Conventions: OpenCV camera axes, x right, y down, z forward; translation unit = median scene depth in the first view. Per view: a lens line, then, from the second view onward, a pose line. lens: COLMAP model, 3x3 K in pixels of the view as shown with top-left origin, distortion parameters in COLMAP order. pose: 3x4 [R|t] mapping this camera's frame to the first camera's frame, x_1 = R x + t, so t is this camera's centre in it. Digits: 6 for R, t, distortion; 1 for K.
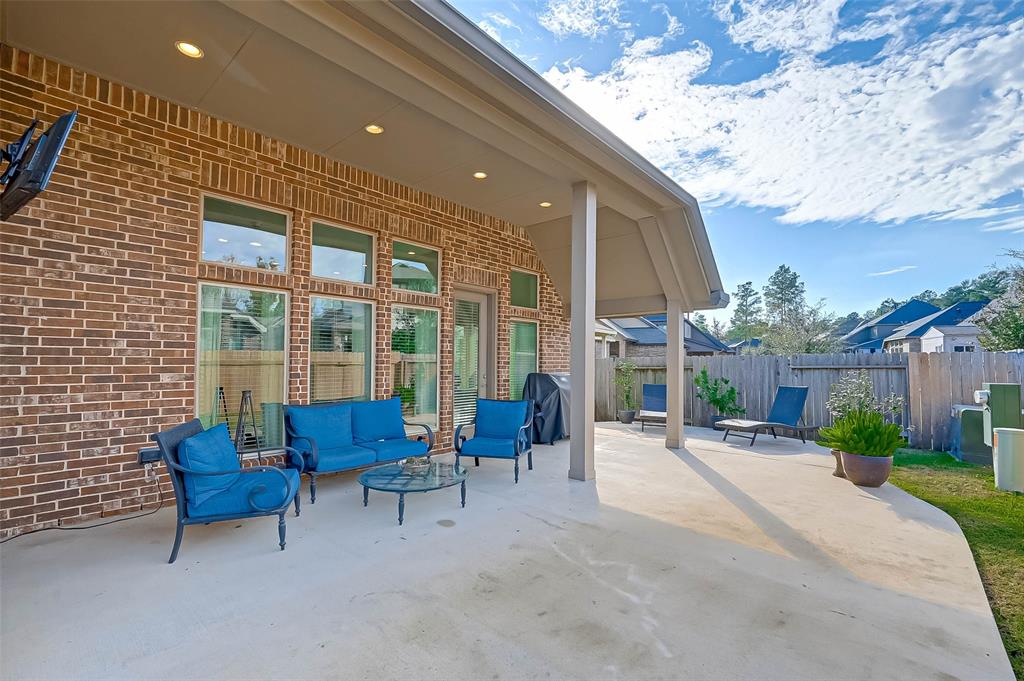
lens RADIAL K [[441.7, 0, 539.8], [0, 441.7, 339.2], [0, 0, 1]] dist [-0.000189, -0.000251]
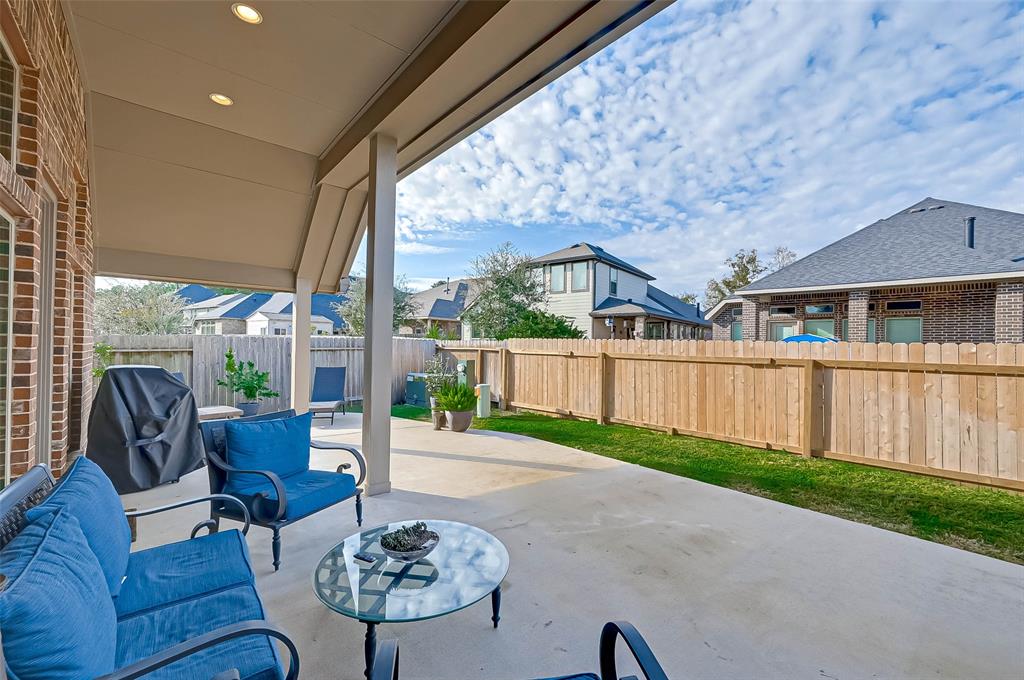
lens RADIAL K [[410.4, 0, 513.1], [0, 410.4, 344.8], [0, 0, 1]] dist [0.000923, -0.000064]
pose [[0.194088, 0.000944, 0.980984, -0.847663], [-0.067398, 0.997649, 0.012375, 0.022094], [-0.978666, -0.068518, 0.193695, 0.873167]]
